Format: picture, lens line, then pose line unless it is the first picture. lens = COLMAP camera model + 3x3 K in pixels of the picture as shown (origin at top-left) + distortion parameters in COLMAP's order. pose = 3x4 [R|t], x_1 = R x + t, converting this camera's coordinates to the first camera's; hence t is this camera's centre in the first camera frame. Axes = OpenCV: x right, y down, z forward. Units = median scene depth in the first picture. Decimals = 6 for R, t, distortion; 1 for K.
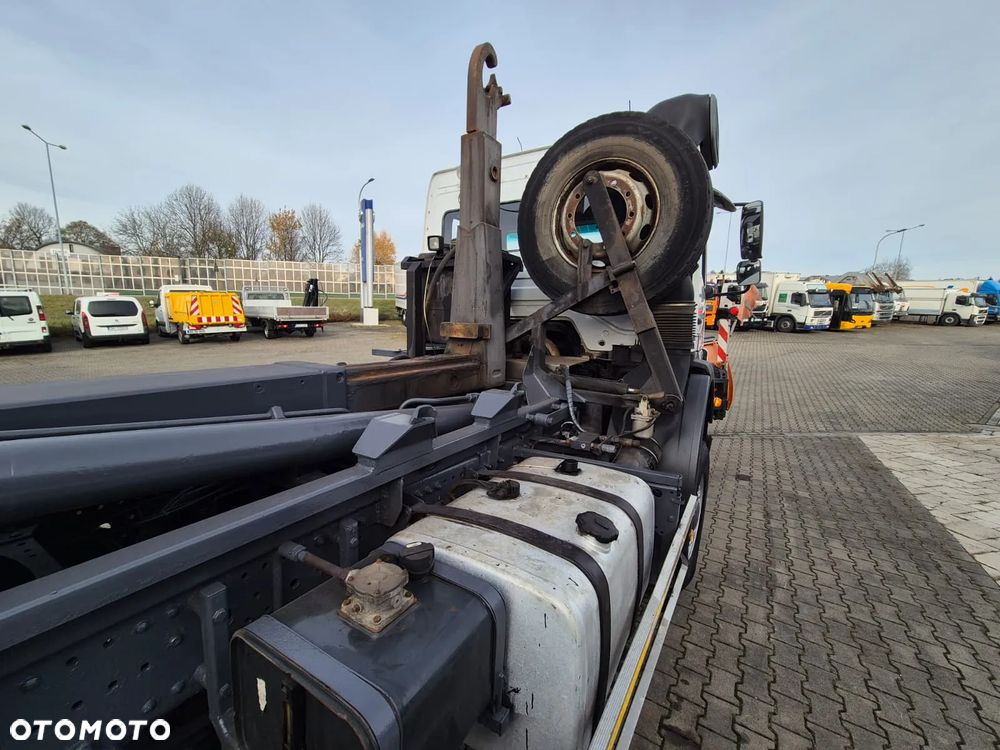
lens RADIAL K [[408.9, 0, 500.2], [0, 408.9, 380.9], [0, 0, 1]] dist [0.002703, -0.002056]
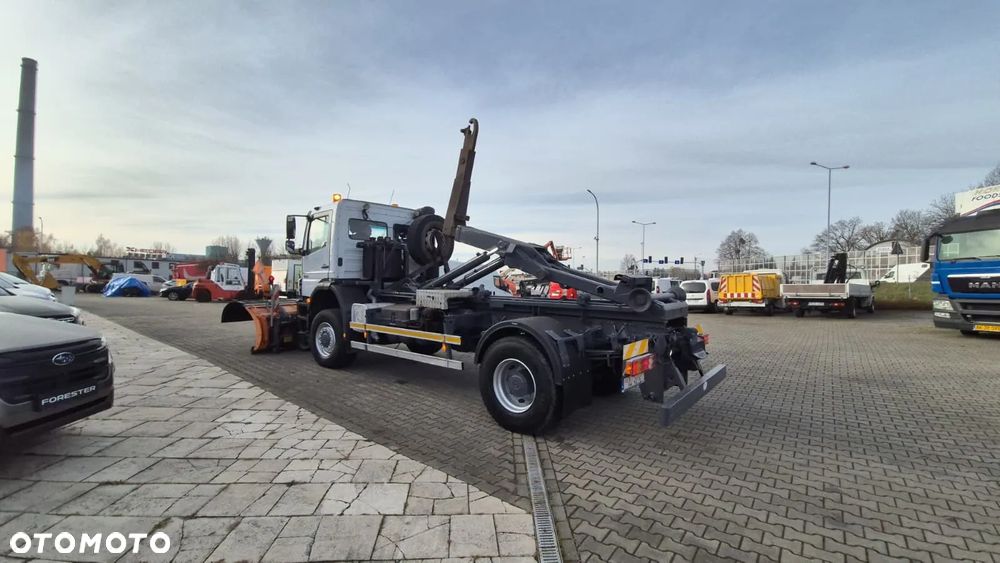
lens RADIAL K [[405.6, 0, 500.1], [0, 405.6, 289.1], [0, 0, 1]] dist [0.013289, -0.008855]
pose [[-0.116252, -0.019939, -0.993020, 0.522760], [-0.189930, 0.981794, 0.002521, -0.033036], [0.974891, 0.188897, -0.117922, 0.396665]]
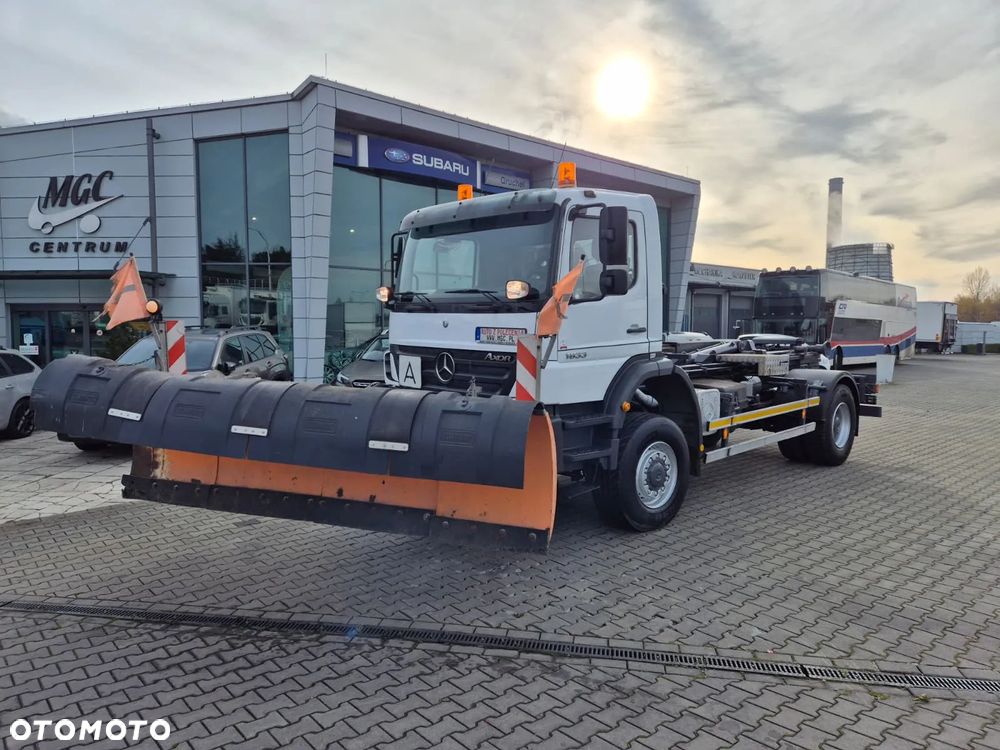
lens RADIAL K [[659.4, 0, 489.2], [0, 659.4, 371.4], [0, 0, 1]] dist [0.084485, -0.073507]
pose [[-0.956539, -0.047668, 0.287681, -0.055531], [0.019473, 0.973904, 0.226123, -0.090956], [-0.290952, 0.221898, -0.930649, 0.560433]]
